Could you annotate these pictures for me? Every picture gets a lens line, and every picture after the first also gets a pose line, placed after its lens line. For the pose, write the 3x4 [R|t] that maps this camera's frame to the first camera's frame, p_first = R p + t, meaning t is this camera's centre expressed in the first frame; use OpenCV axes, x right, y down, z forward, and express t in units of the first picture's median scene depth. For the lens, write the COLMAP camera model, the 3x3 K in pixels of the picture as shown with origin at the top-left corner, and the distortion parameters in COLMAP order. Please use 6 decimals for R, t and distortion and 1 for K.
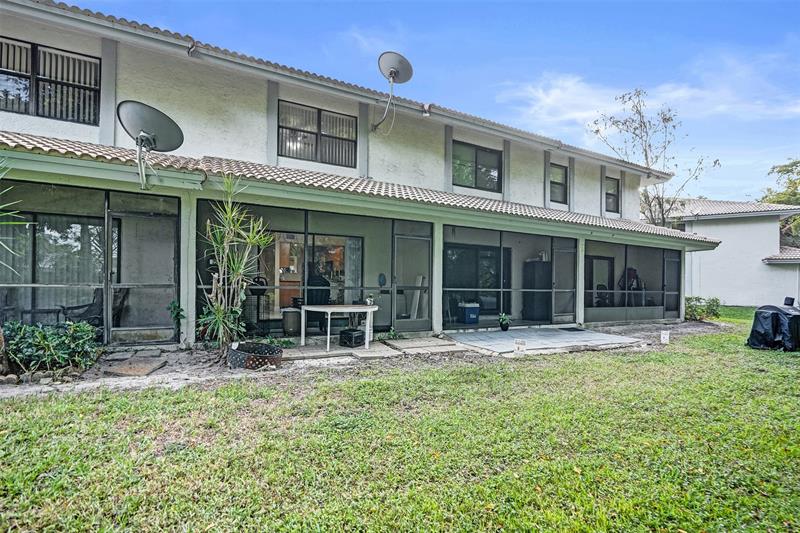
lens RADIAL K [[372.5, 0, 406.3], [0, 372.5, 270.9], [0, 0, 1]] dist [-0.009514, 0.001039]
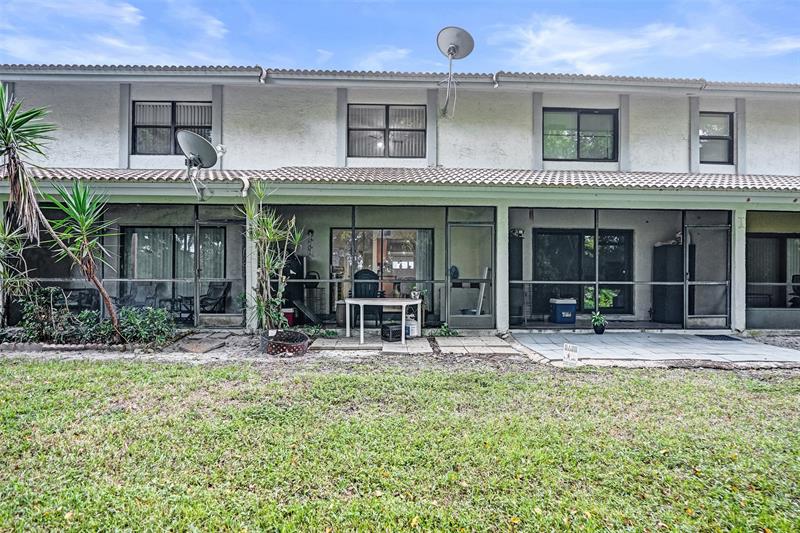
lens RADIAL K [[372.5, 0, 400.7], [0, 372.5, 268.0], [0, 0, 1]] dist [-0.009514, 0.001039]
pose [[0.898755, -0.022986, -0.437848, 0.251941], [0.024379, 0.999700, -0.002441, 0.012656], [0.437772, -0.008480, 0.899046, 0.111125]]
